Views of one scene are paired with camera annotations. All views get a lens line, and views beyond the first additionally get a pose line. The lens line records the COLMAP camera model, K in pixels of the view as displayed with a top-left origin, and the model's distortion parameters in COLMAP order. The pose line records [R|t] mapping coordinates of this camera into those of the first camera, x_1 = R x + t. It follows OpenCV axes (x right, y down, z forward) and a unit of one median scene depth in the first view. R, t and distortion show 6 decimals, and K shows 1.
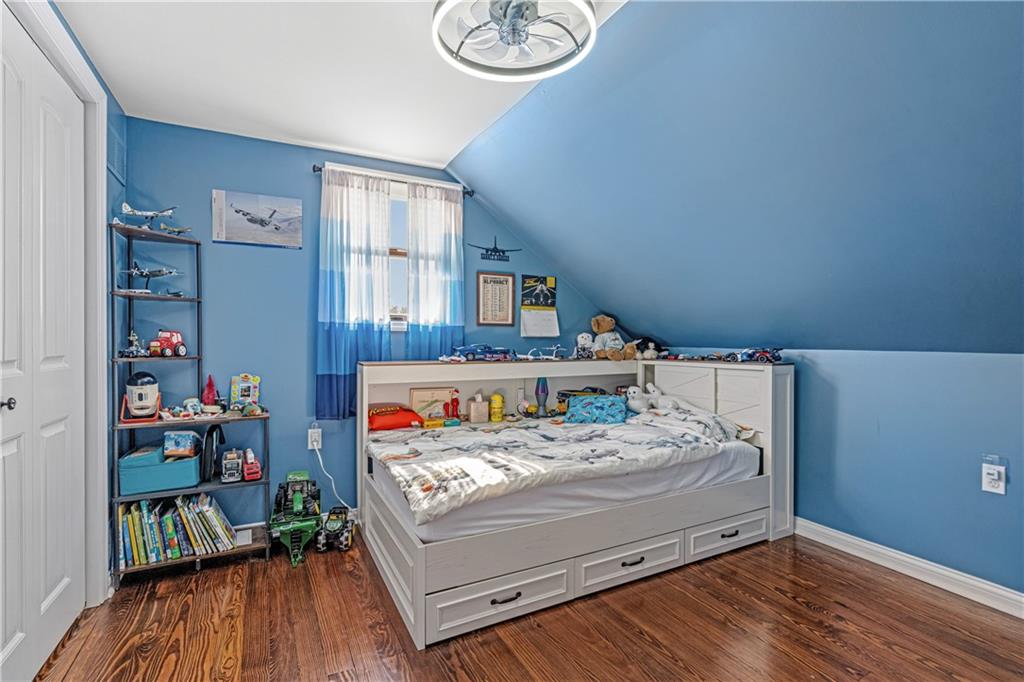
lens RADIAL K [[465.5, 0, 511.4], [0, 465.5, 341.9], [0, 0, 1]] dist [-0.010417, 0.002468]
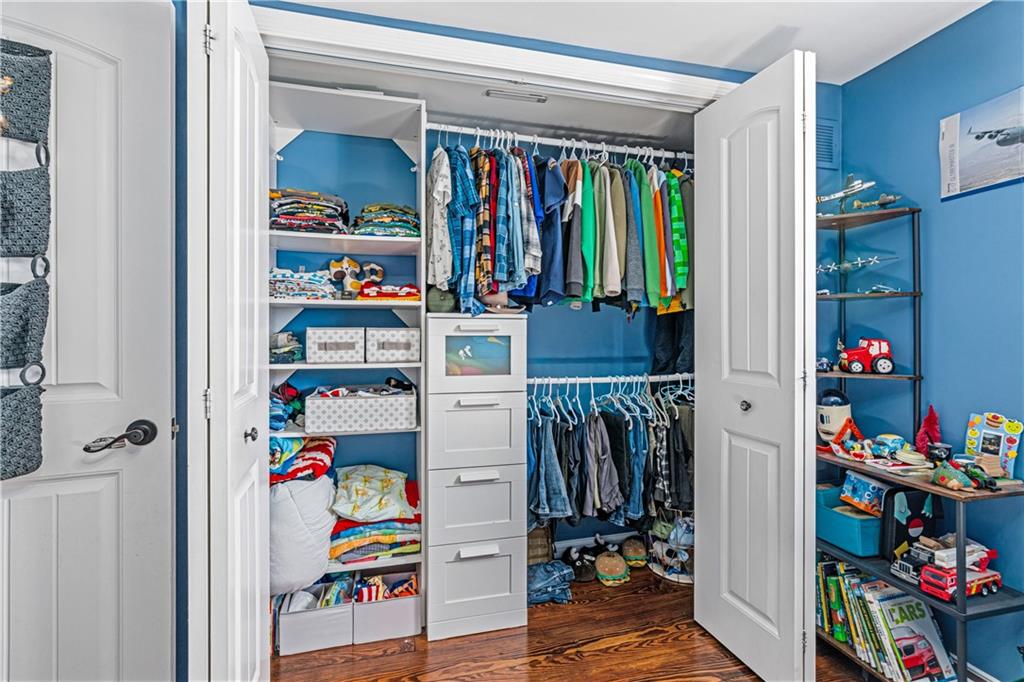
lens RADIAL K [[465.5, 0, 513.8], [0, 465.5, 330.8], [0, 0, 1]] dist [-0.010417, 0.002468]
pose [[-0.236497, -0.014003, -0.971531, 0.129972], [-0.008384, 0.999888, -0.012371, -0.022387], [0.971596, 0.005219, -0.236588, 0.609389]]
